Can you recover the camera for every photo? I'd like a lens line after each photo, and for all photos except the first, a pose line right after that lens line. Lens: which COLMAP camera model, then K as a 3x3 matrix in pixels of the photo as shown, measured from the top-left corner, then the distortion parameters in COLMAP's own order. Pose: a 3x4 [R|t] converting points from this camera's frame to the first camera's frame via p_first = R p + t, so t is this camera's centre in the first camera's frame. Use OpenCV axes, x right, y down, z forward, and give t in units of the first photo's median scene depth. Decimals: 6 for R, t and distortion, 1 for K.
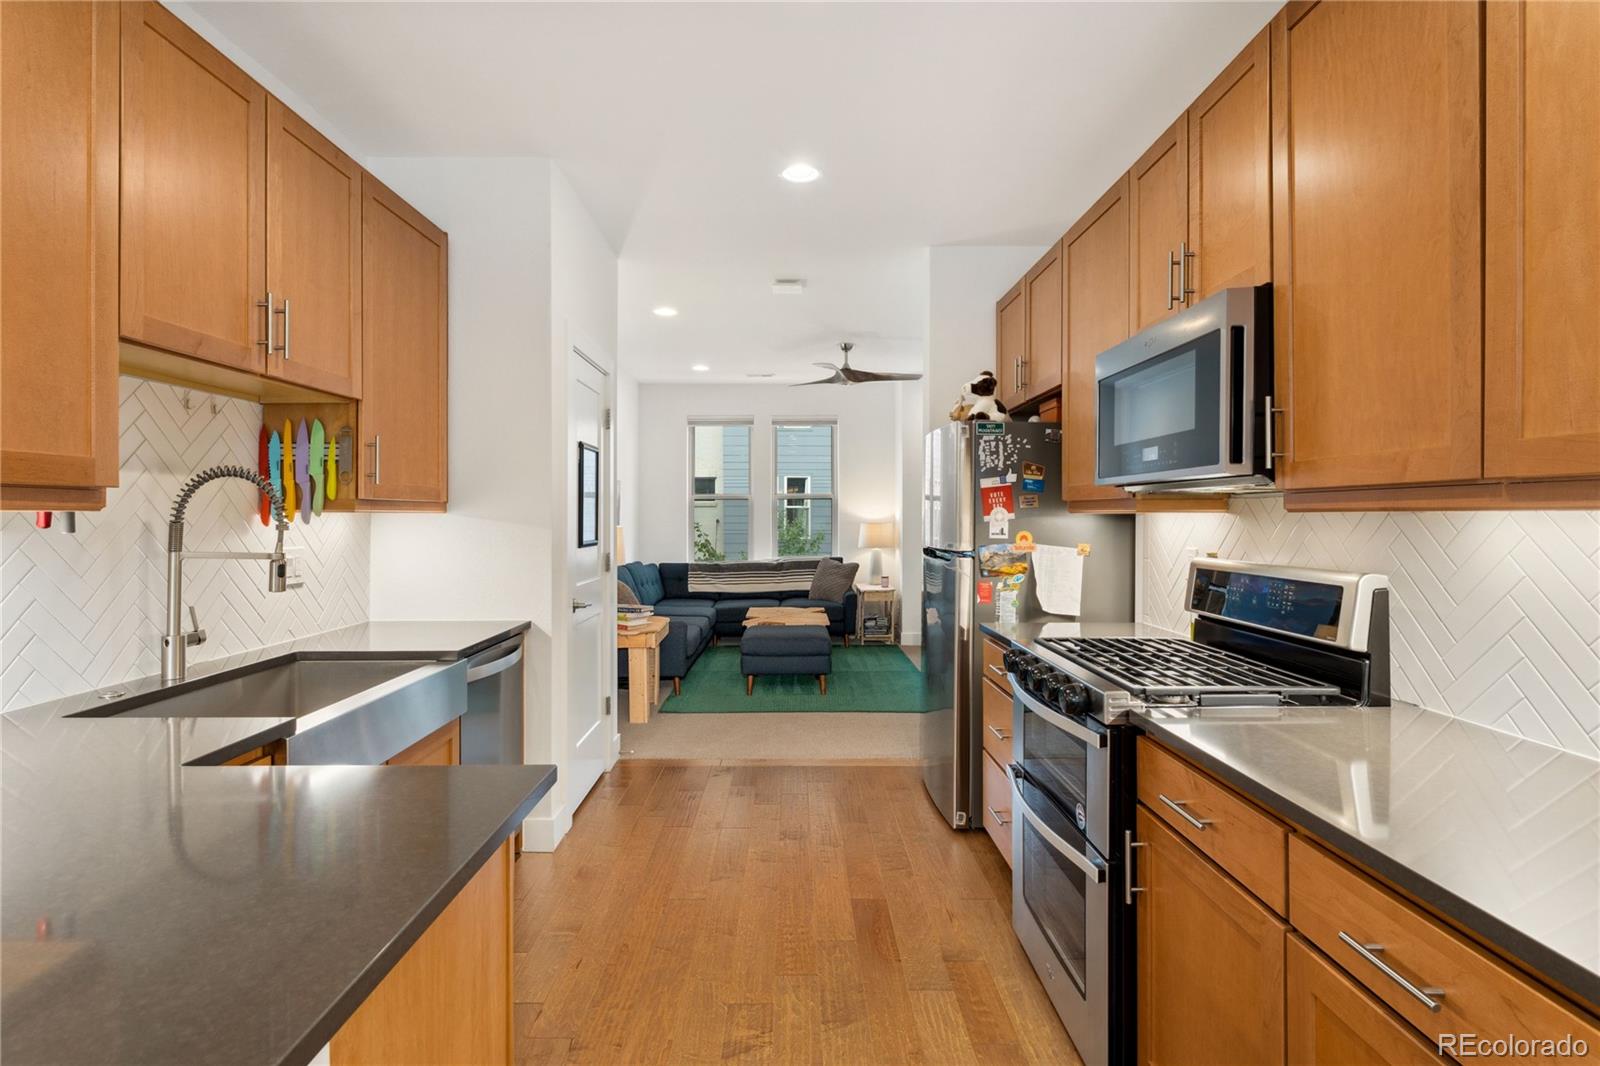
lens RADIAL K [[798.8, 0, 799.2], [0, 798.8, 510.6], [0, 0, 1]] dist [0.000955, -0.001774]
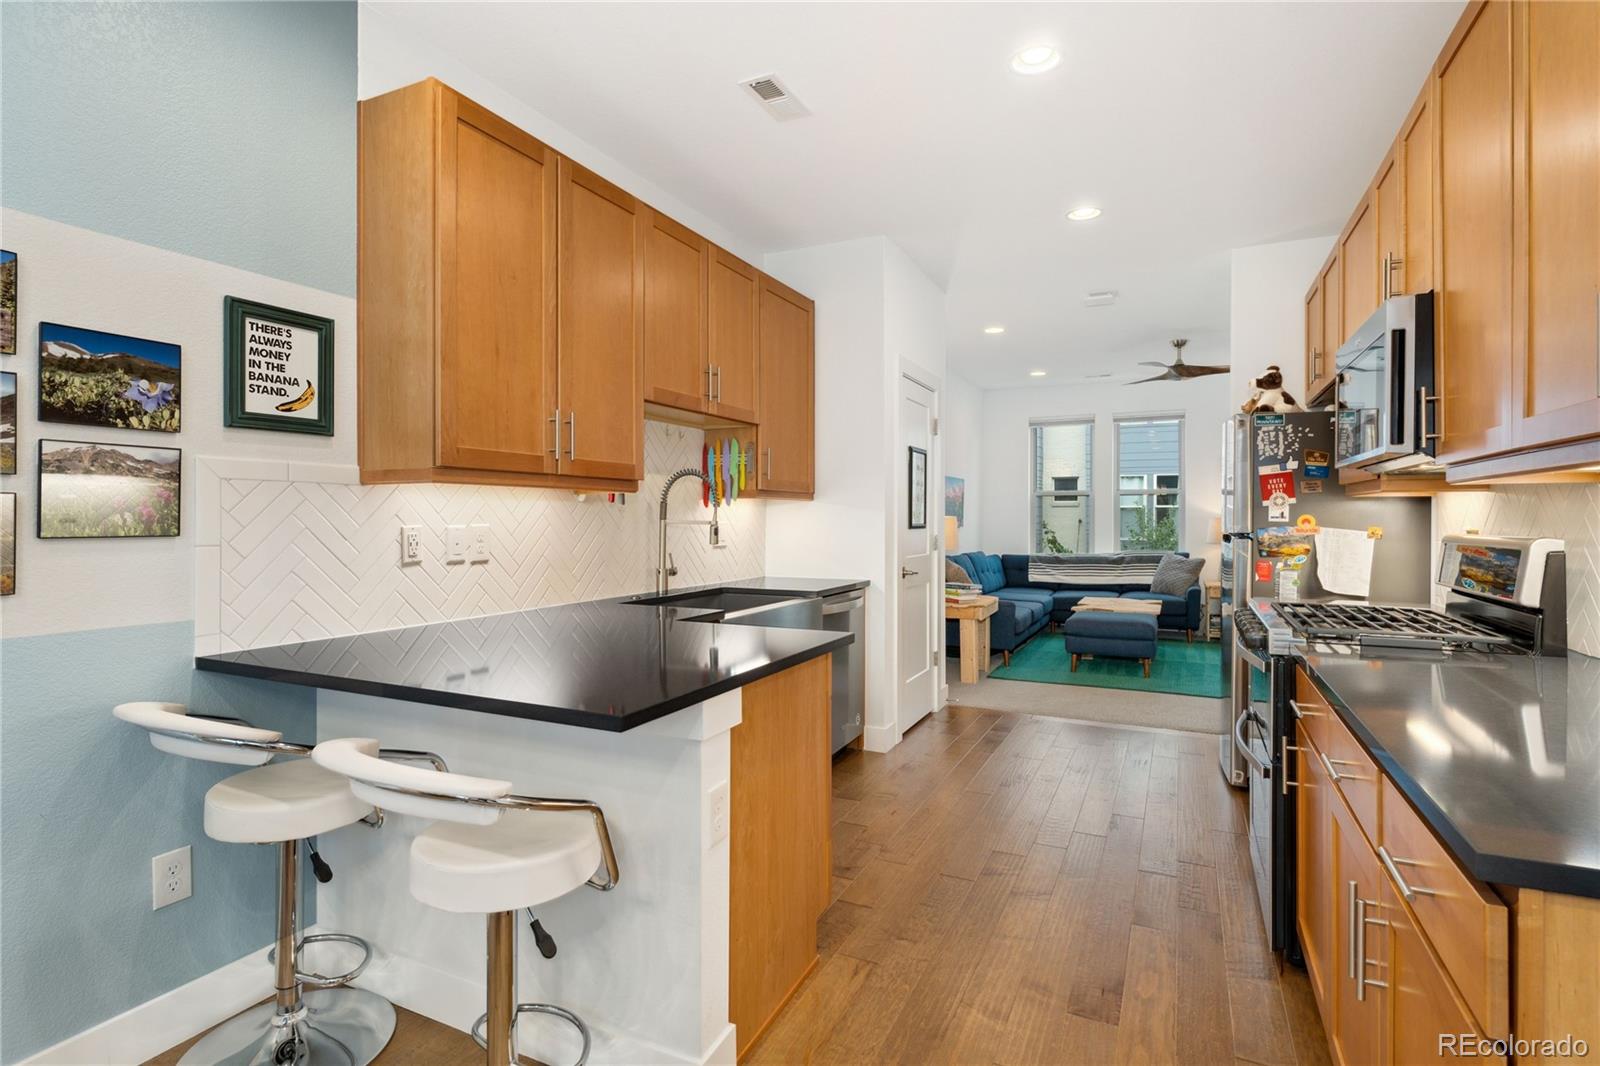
lens RADIAL K [[798.8, 0, 805.4], [0, 798.8, 518.8], [0, 0, 1]] dist [0.000955, -0.001774]
pose [[0.900256, 0.002455, -0.435354, 0.144626], [0.000507, 0.999978, 0.006687, 0.023553], [0.435361, -0.006241, 0.900234, -0.248204]]
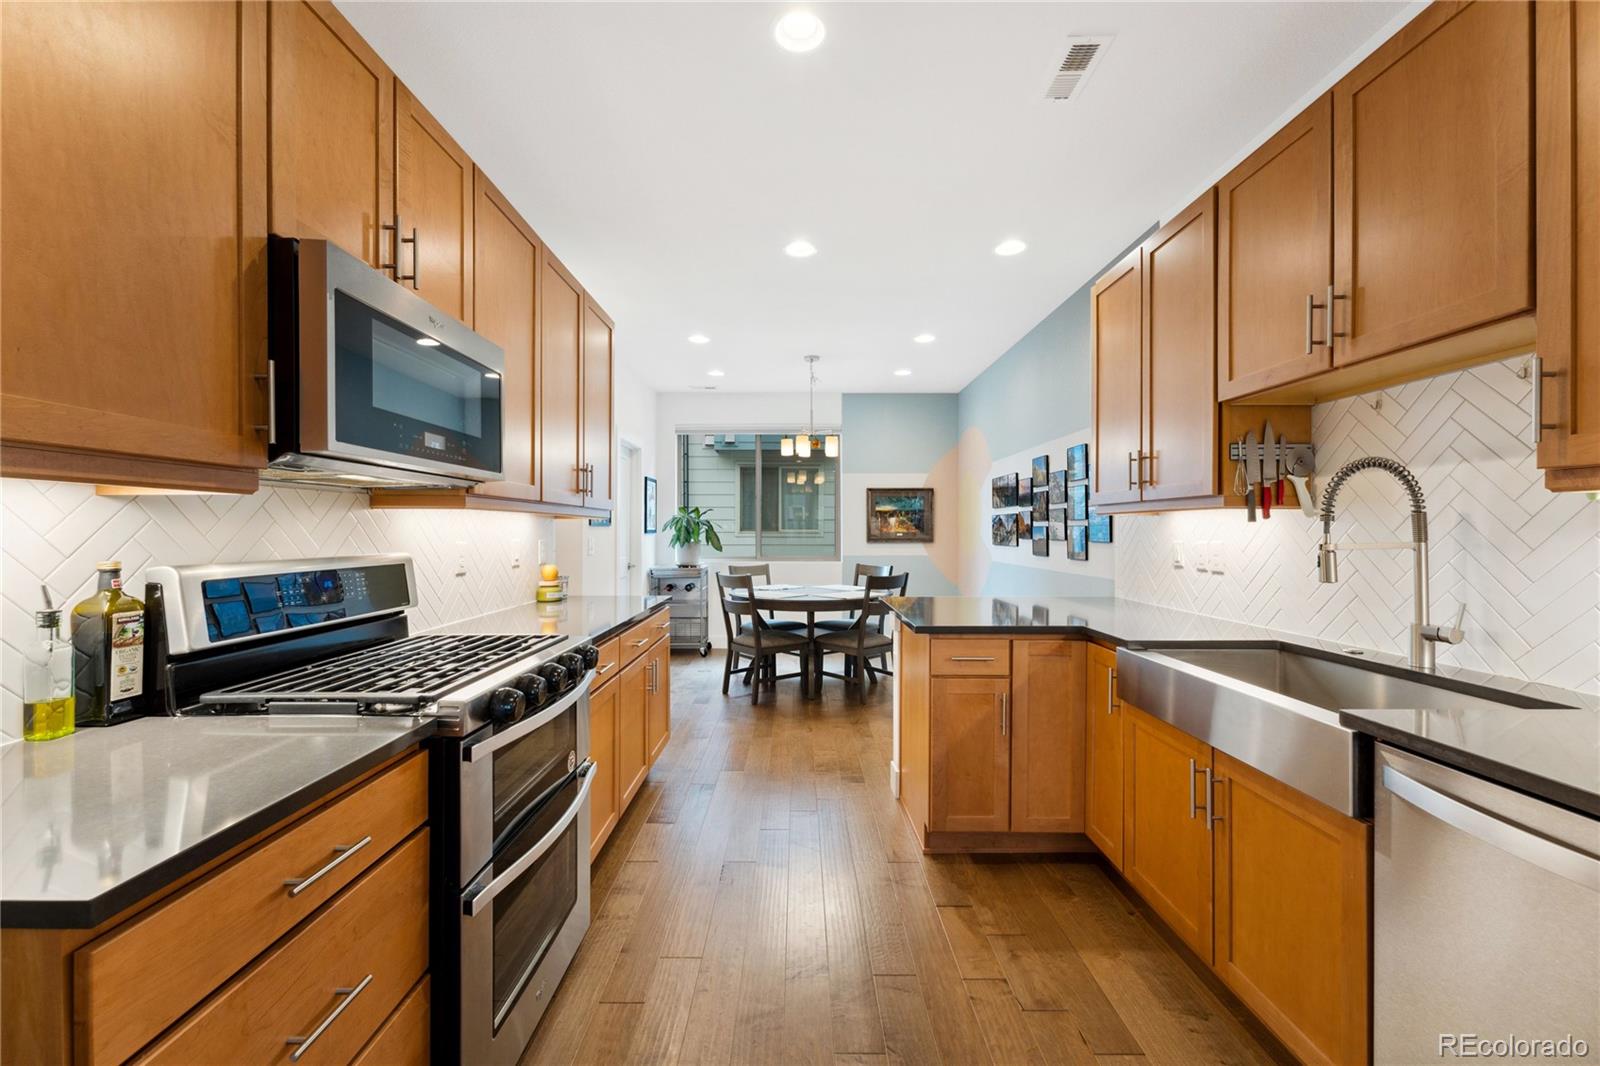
lens RADIAL K [[651.0, 0, 803.0], [0, 651.0, 528.3], [0, 0, 1]] dist [0.010830, -0.000114]
pose [[-0.999999, 0.001506, -0.000506, 0.004007], [0.001511, 0.999950, -0.009927, 0.025562], [0.000491, -0.009927, -0.999951, 1.136000]]
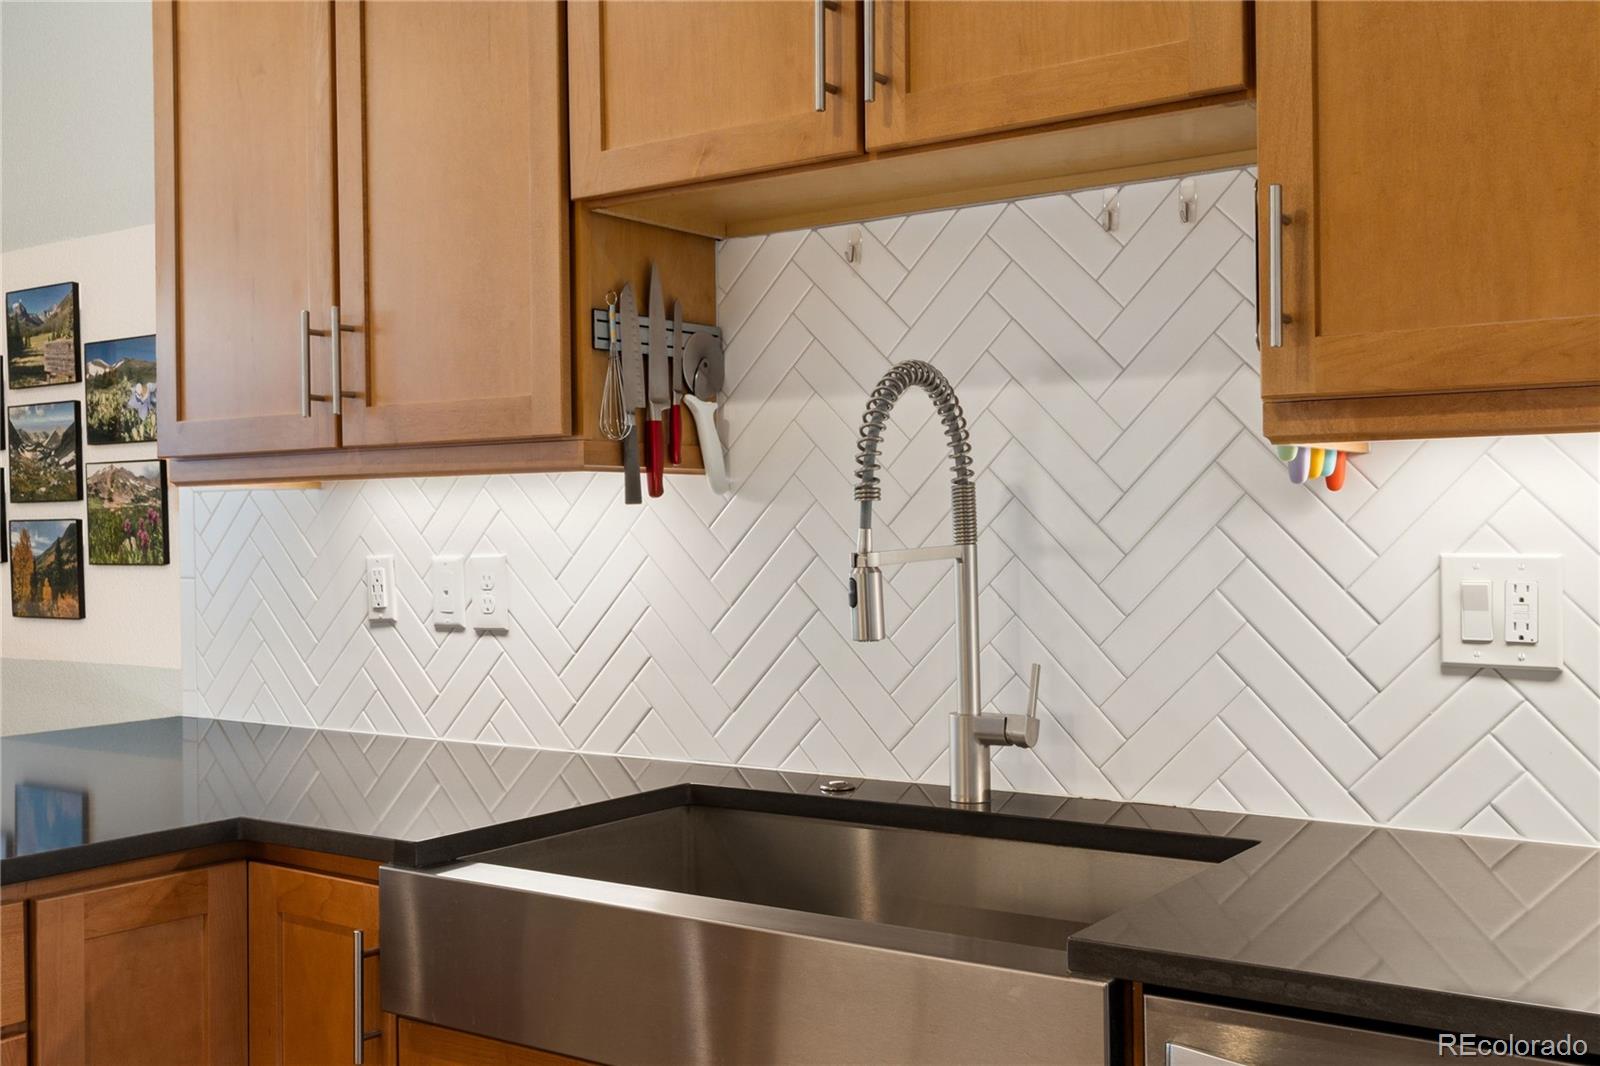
lens RADIAL K [[1662.7, 0, 812.4], [0, 1662.7, 540.6], [0, 0, 1]] dist [0.014610, 0.000000]
pose [[-0.585766, 0.016808, -0.810306, 0.065592], [0.018455, 0.999802, 0.007398, 0.024722], [0.810270, -0.010621, -0.585961, 0.943020]]
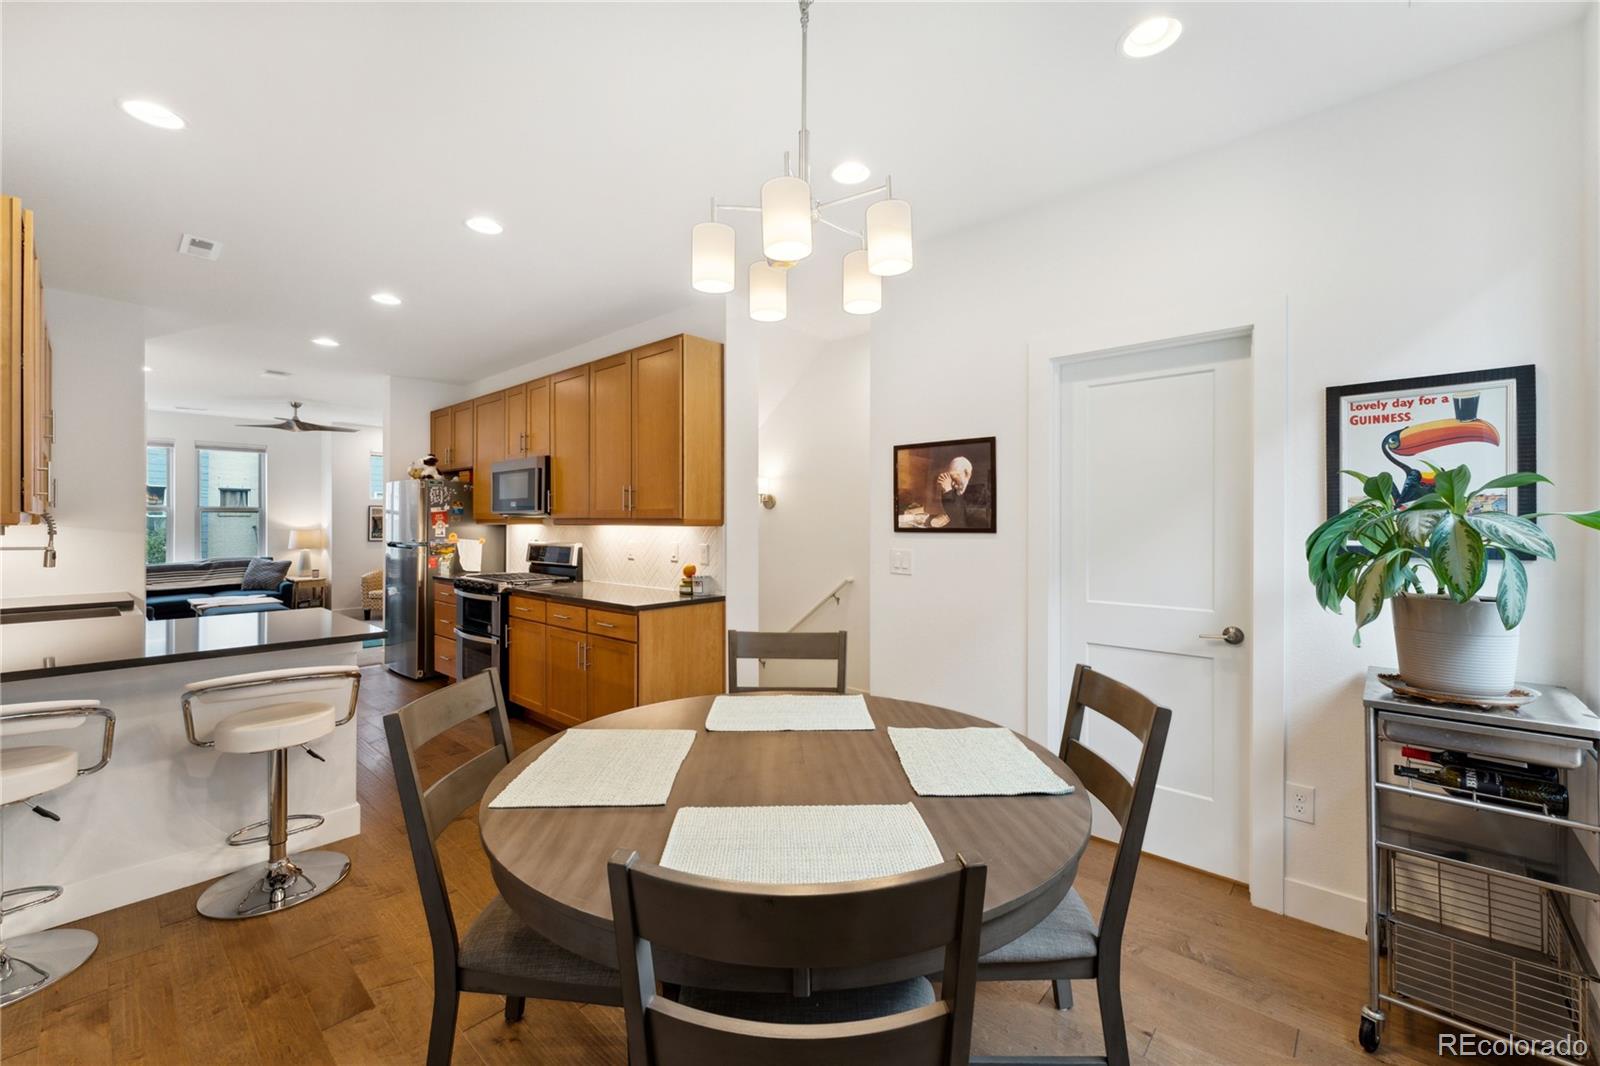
lens RADIAL K [[651.0, 0, 794.3], [0, 651.0, 528.0], [0, 0, 1]] dist [0.010830, -0.000114]
pose [[0.679978, -0.004568, 0.733218, -0.373338], [-0.005536, 0.999920, 0.011364, -0.011752], [-0.733211, -0.011787, 0.679899, -0.841563]]
